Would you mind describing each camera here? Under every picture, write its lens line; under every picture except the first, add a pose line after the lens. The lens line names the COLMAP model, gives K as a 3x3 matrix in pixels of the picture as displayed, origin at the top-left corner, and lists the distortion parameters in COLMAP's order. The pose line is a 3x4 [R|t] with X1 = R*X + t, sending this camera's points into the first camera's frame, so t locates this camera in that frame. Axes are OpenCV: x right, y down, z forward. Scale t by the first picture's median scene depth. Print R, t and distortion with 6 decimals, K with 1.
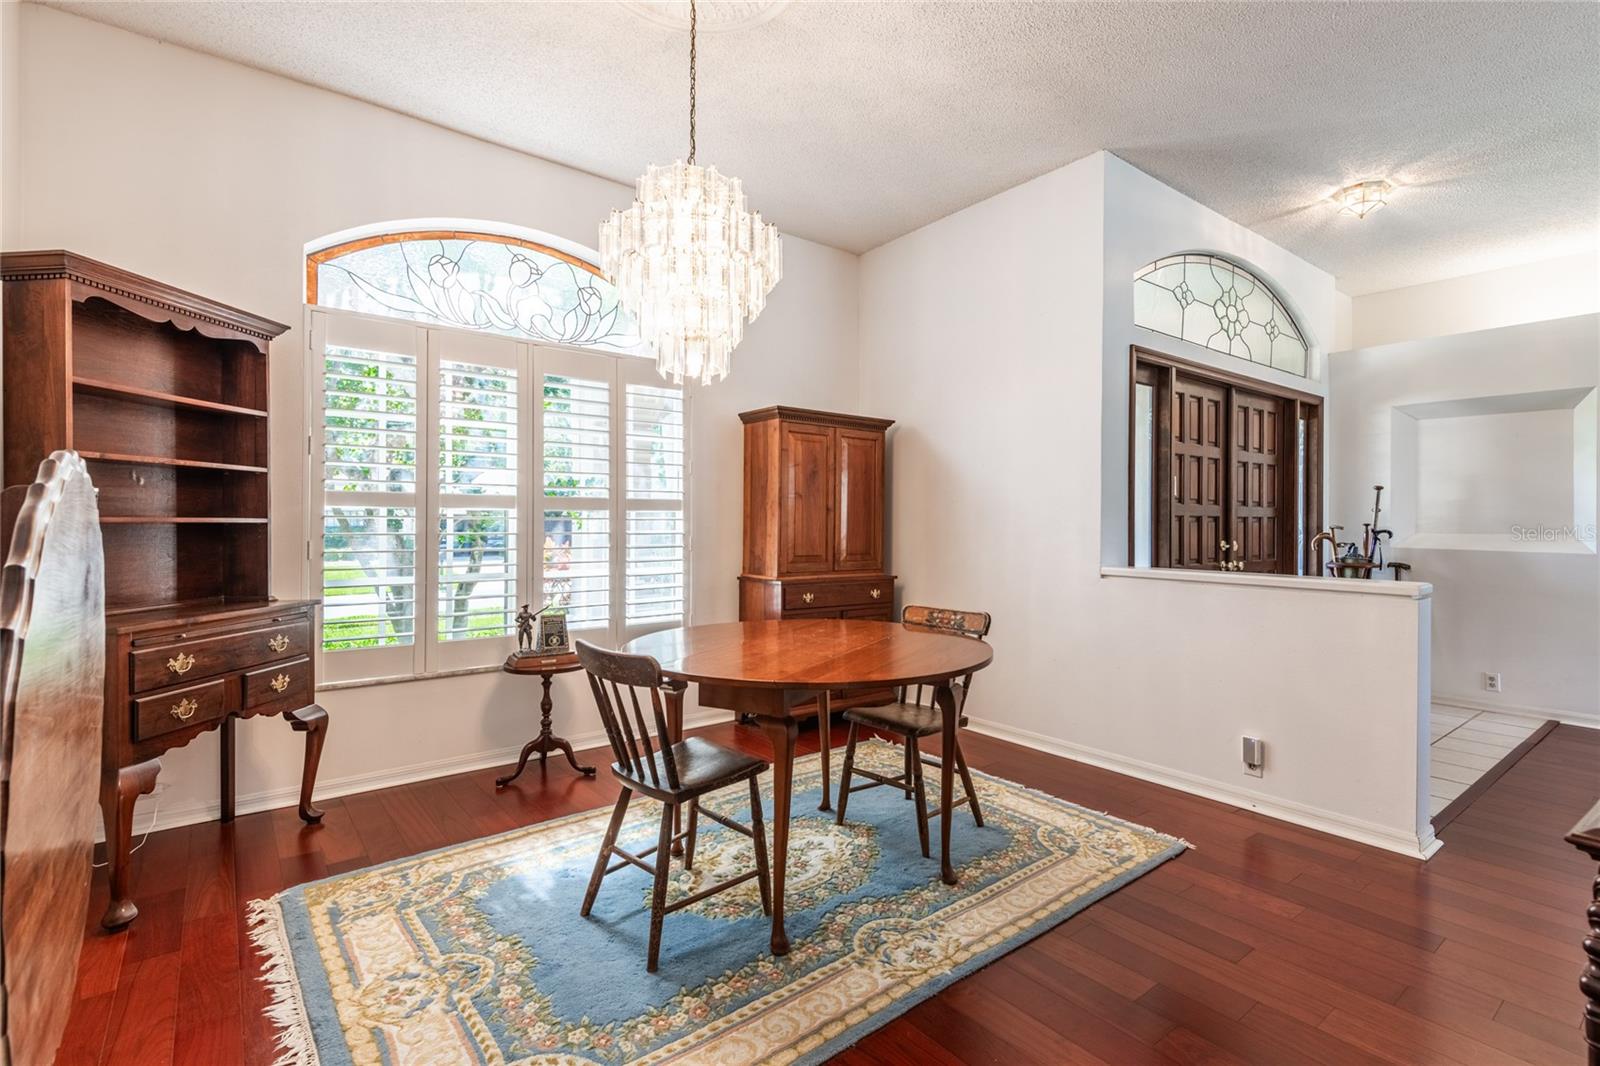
lens RADIAL K [[744.6, 0, 802.4], [0, 744.6, 525.8], [0, 0, 1]] dist [0.018504, -0.000061]
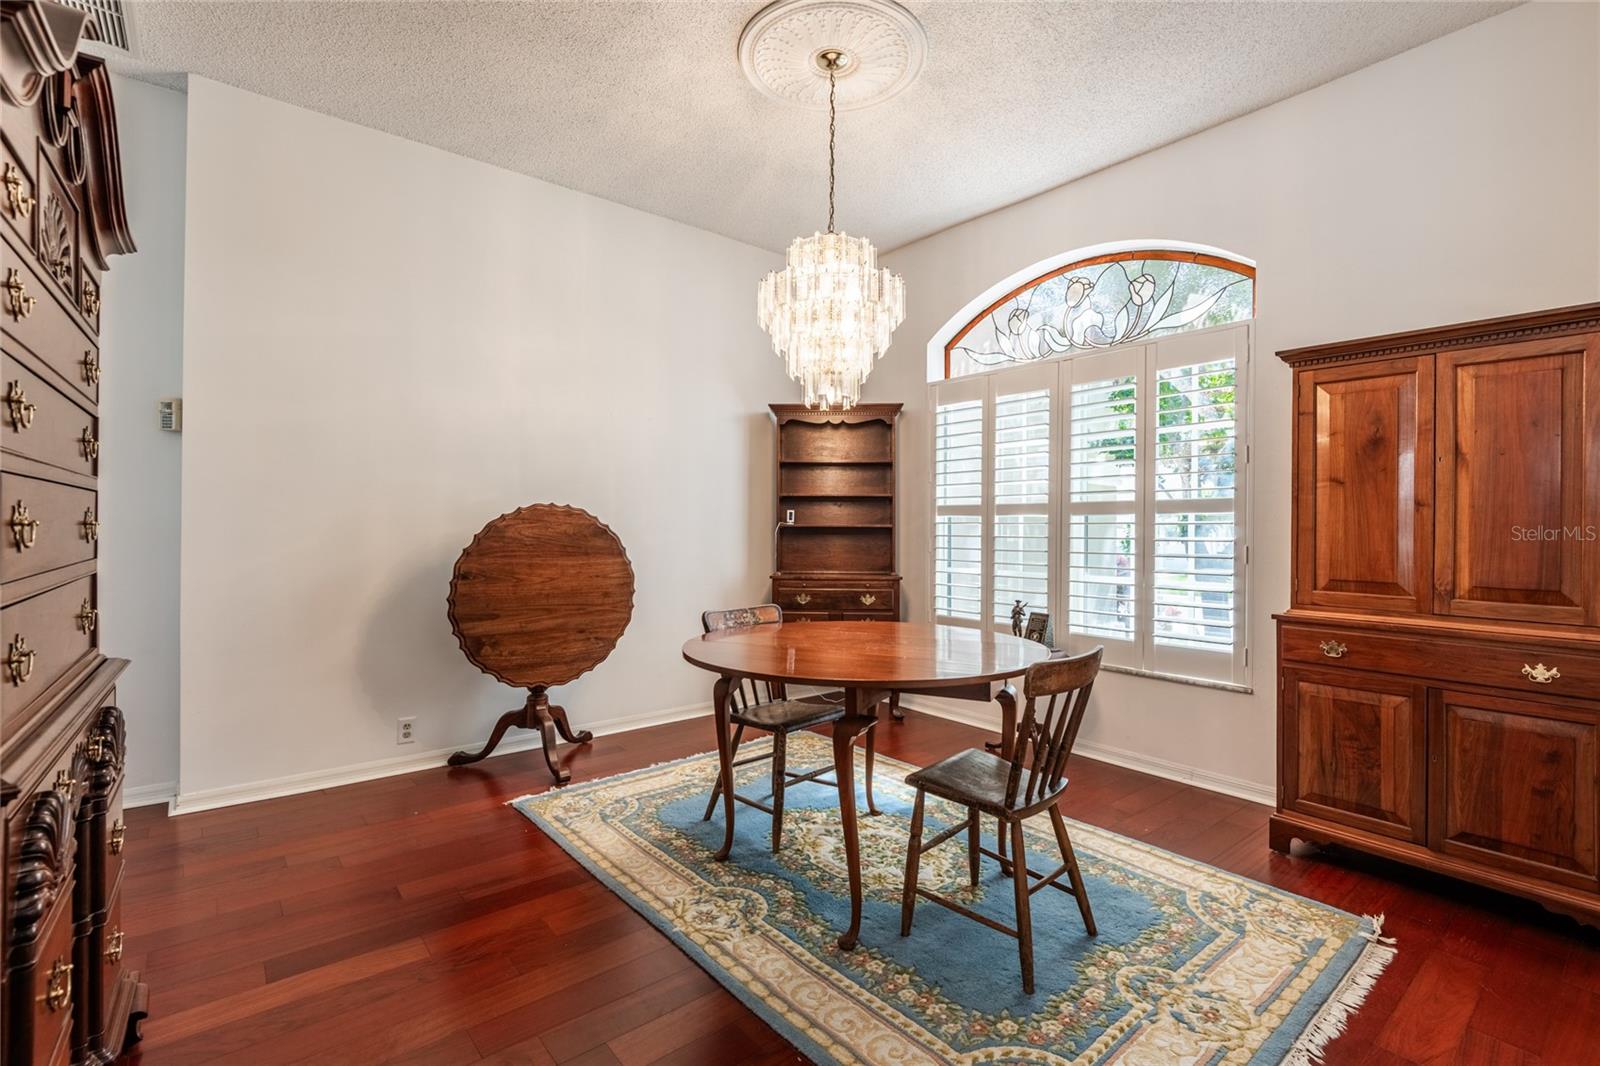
lens RADIAL K [[731.2, 0, 809.7], [0, 731.2, 524.6], [0, 0, 1]] dist [0.033039, -0.017865]
pose [[0.030776, -0.010616, -0.999470, 0.748154], [-0.013009, 0.999855, -0.011021, 0.009251], [0.999442, 0.013342, 0.030634, 0.674336]]
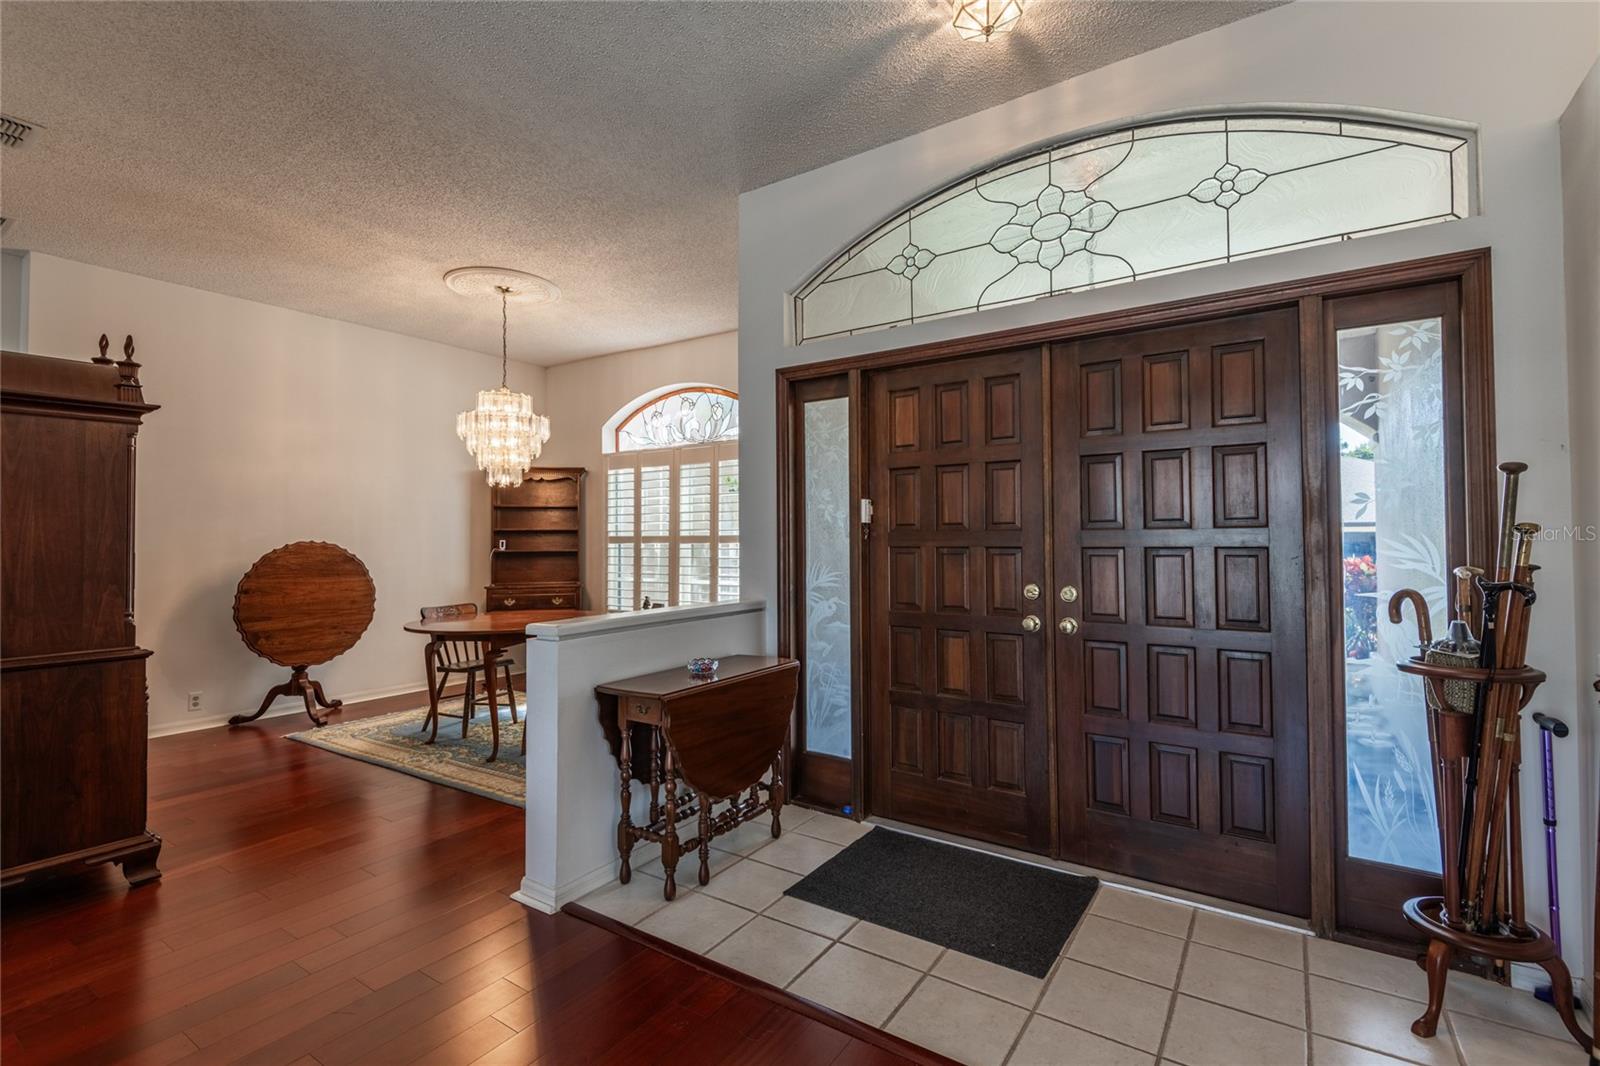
lens RADIAL K [[731.2, 0, 813.6], [0, 731.2, 525.2], [0, 0, 1]] dist [0.033039, -0.017865]
pose [[0.317760, -0.028996, -0.947728, 1.506729], [0.000205, 0.999534, -0.030512, -0.013435], [0.948171, 0.009501, 0.317618, 0.845565]]
